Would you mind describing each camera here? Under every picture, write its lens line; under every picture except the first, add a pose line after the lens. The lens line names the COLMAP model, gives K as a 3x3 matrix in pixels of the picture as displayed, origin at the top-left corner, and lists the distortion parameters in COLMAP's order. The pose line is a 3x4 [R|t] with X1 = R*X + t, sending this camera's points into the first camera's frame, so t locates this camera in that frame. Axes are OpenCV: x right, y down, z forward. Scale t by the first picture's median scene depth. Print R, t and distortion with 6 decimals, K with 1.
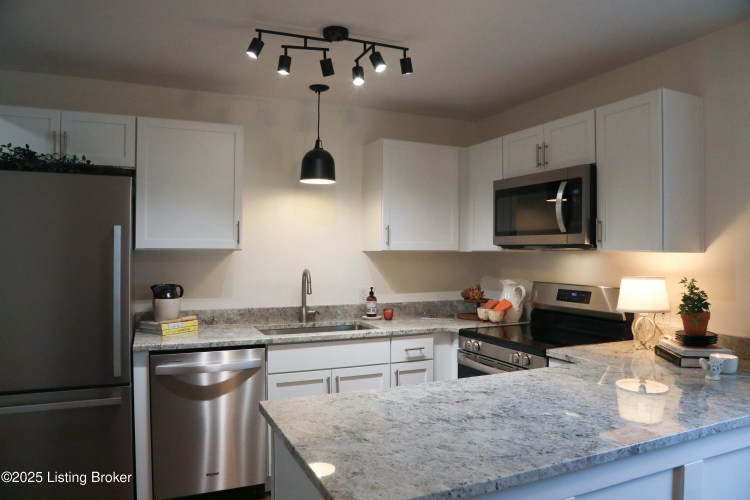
lens RADIAL K [[542.8, 0, 368.6], [0, 542.8, 250.5], [0, 0, 1]] dist [-0.074333, 0.001892]
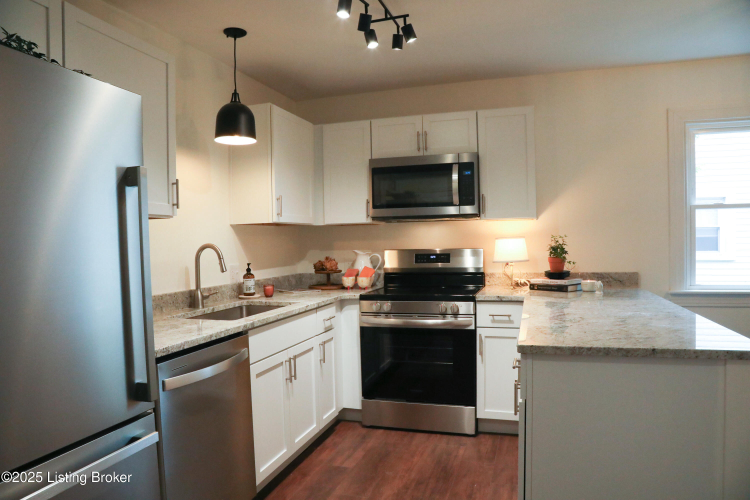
lens RADIAL K [[542.8, 0, 368.6], [0, 542.8, 250.5], [0, 0, 1]] dist [-0.074333, 0.001892]
pose [[0.641050, -0.030761, 0.766883, -0.621976], [0.024626, 0.999506, 0.019506, 0.036602], [-0.767104, 0.006381, 0.641491, 0.288397]]
